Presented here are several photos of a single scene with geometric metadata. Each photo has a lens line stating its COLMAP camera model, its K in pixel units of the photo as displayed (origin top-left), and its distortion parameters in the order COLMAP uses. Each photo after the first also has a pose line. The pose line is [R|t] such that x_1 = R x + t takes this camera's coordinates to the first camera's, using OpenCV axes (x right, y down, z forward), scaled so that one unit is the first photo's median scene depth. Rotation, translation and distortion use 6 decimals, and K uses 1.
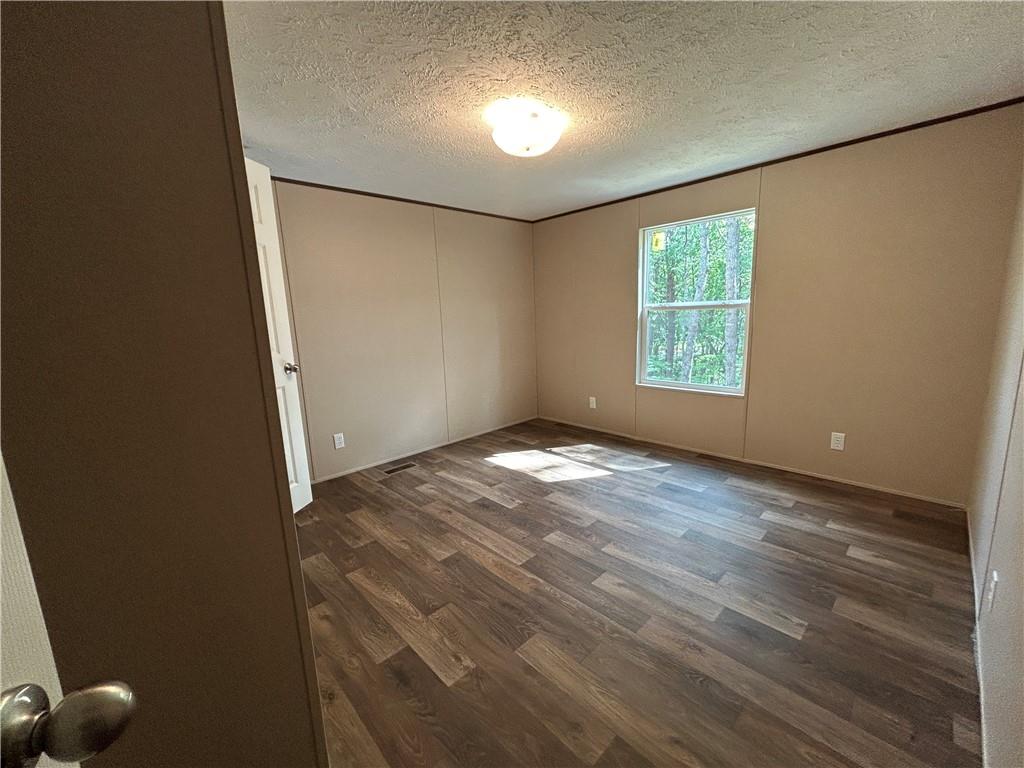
lens RADIAL K [[425.8, 0, 493.0], [0, 425.8, 343.6], [0, 0, 1]] dist [-0.001608, 0.000185]
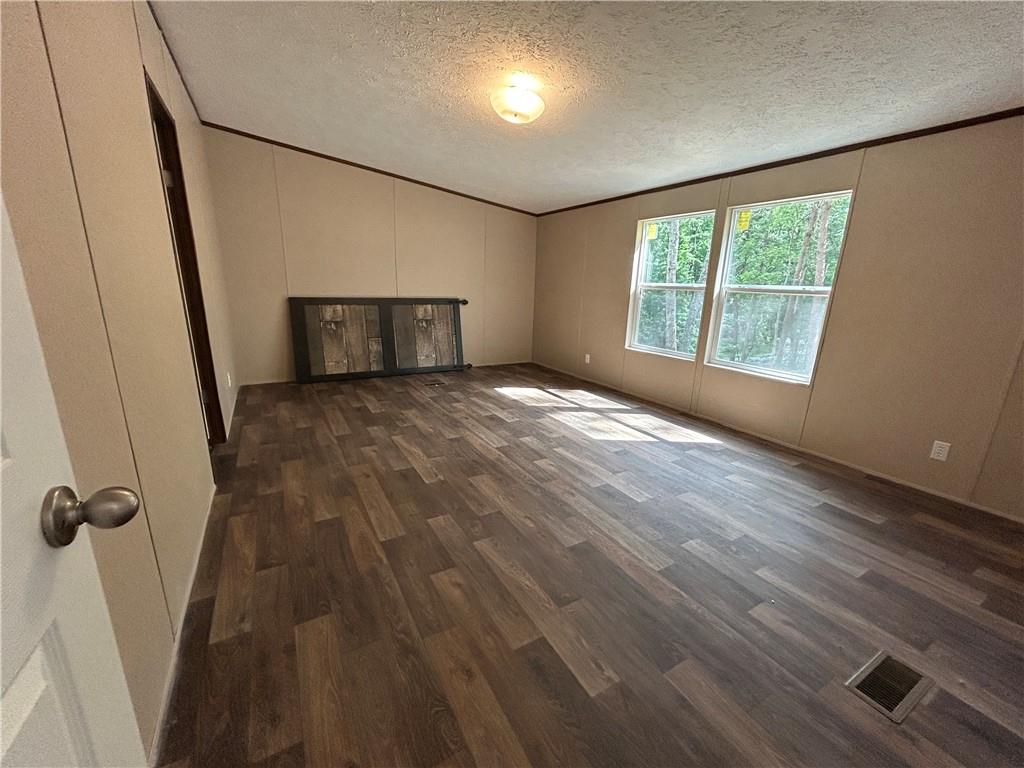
lens RADIAL K [[414.4, 0, 512.0], [0, 414.4, 384.0], [0, 0, 1]] dist [-0.000683, 0.000179]
pose [[0.976889, 0.115882, -0.179606, 0.286741], [-0.083359, 0.980295, 0.179089, 0.006939], [0.196820, -0.159978, 0.967300, -0.335124]]
